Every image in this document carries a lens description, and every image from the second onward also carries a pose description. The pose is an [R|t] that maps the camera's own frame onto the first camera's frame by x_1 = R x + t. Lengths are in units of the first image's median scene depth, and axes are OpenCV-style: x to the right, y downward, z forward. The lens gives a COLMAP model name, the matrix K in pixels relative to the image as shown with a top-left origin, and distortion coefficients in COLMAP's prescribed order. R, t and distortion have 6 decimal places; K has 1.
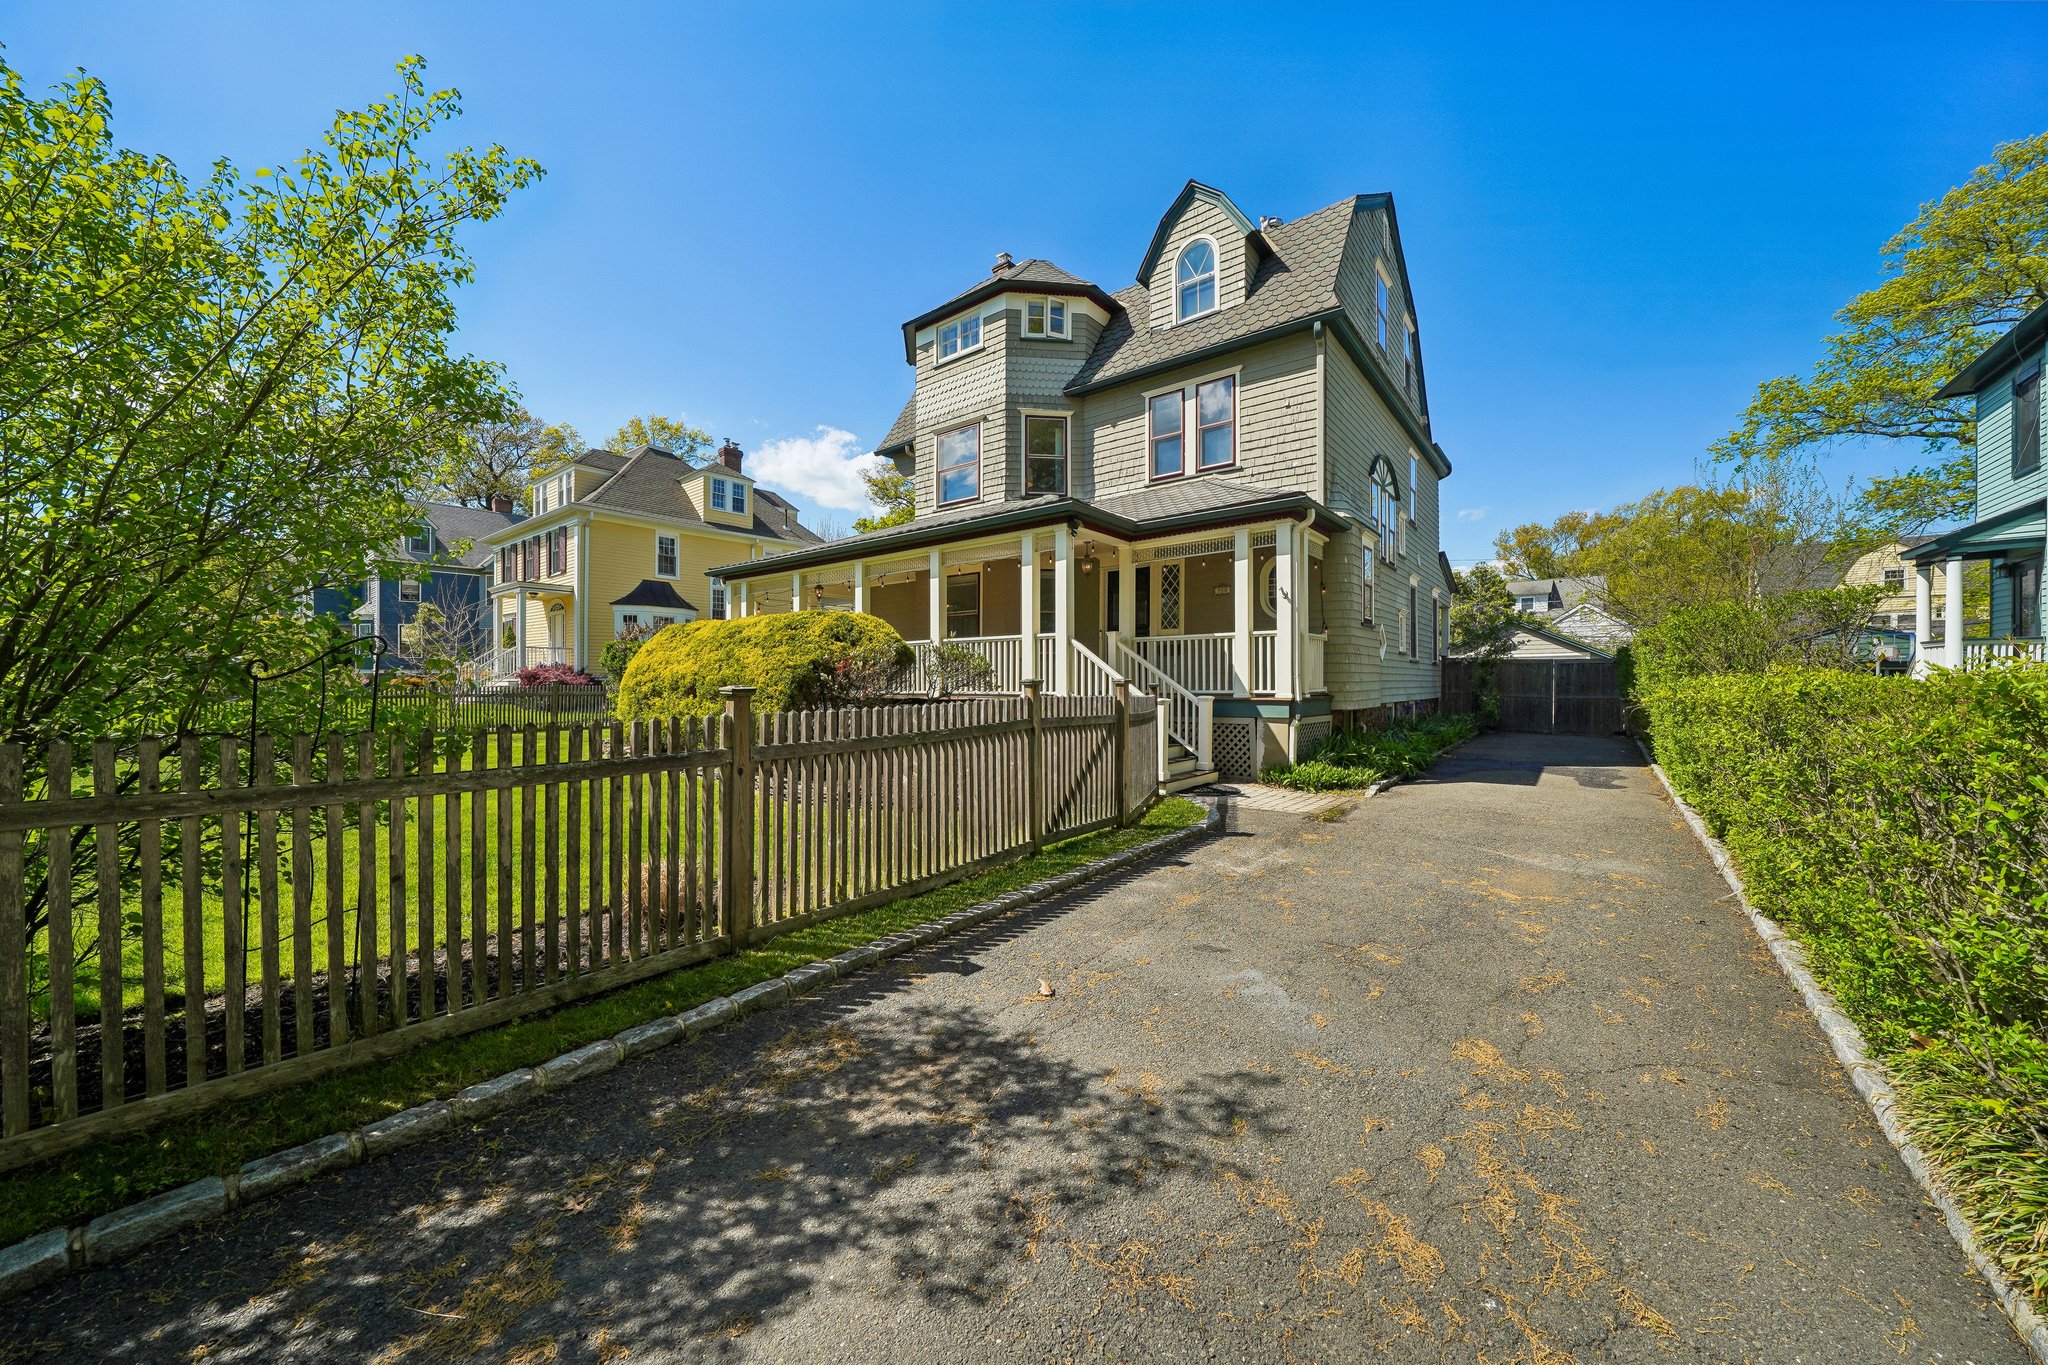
lens RADIAL K [[707.8, 0, 1021.1], [0, 707.8, 664.7], [0, 0, 1]] dist [-0.020450, 0.000181]
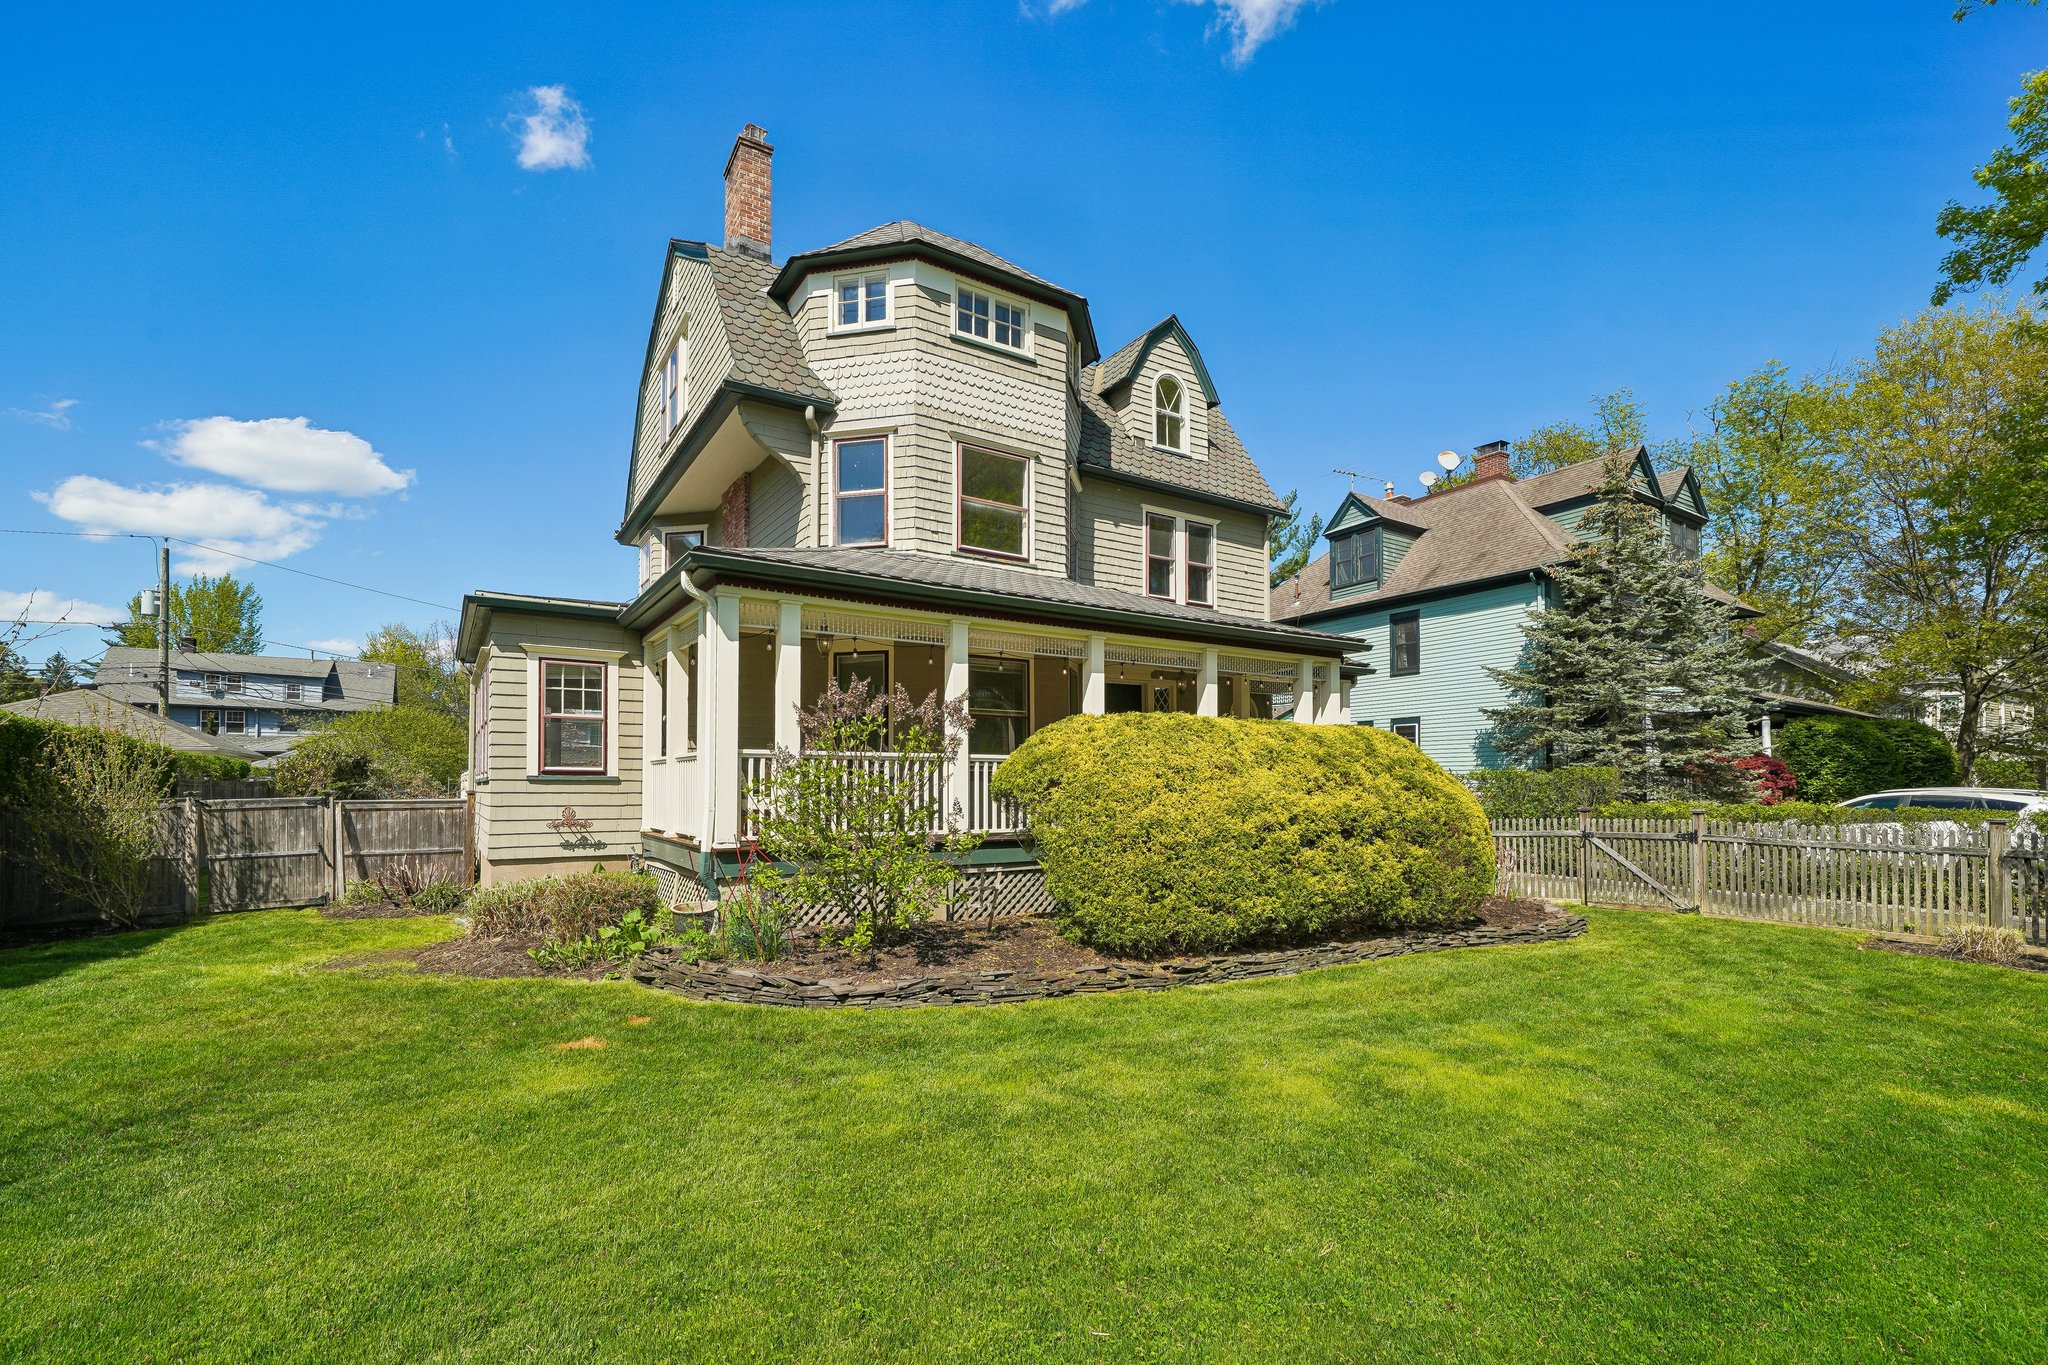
lens RADIAL K [[895.5, 0, 1021.0], [0, 895.5, 761.8], [0, 0, 1]] dist [0.000975, 0.003578]
pose [[0.303172, 0.029977, 0.952464, -0.940935], [0.010841, 0.999332, -0.034903, 0.001491], [-0.952874, 0.020907, 0.302644, 0.741467]]
